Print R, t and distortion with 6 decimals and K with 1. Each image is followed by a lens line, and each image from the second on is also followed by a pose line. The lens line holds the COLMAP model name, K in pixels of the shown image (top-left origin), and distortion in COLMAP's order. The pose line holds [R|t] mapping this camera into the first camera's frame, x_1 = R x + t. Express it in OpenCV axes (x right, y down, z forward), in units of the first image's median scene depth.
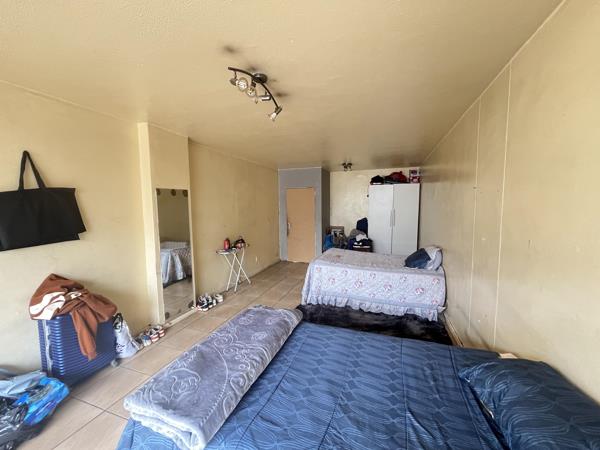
lens RADIAL K [[243.8, 0, 300.0], [0, 243.8, 225.0], [0, 0, 1]] dist [0.001444, 0.000022]
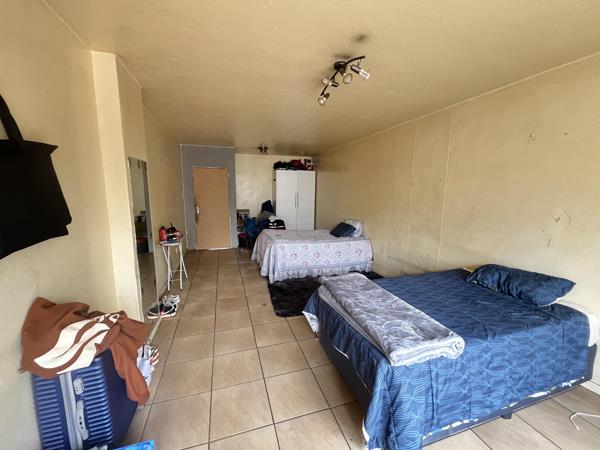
lens RADIAL K [[243.8, 0, 300.0], [0, 243.8, 225.0], [0, 0, 1]] dist [0.001444, 0.000022]
pose [[0.795021, -0.071196, 0.602389, -0.329953], [0.033325, 0.996715, 0.073820, 0.004415], [-0.605666, -0.038614, 0.794782, 0.074431]]
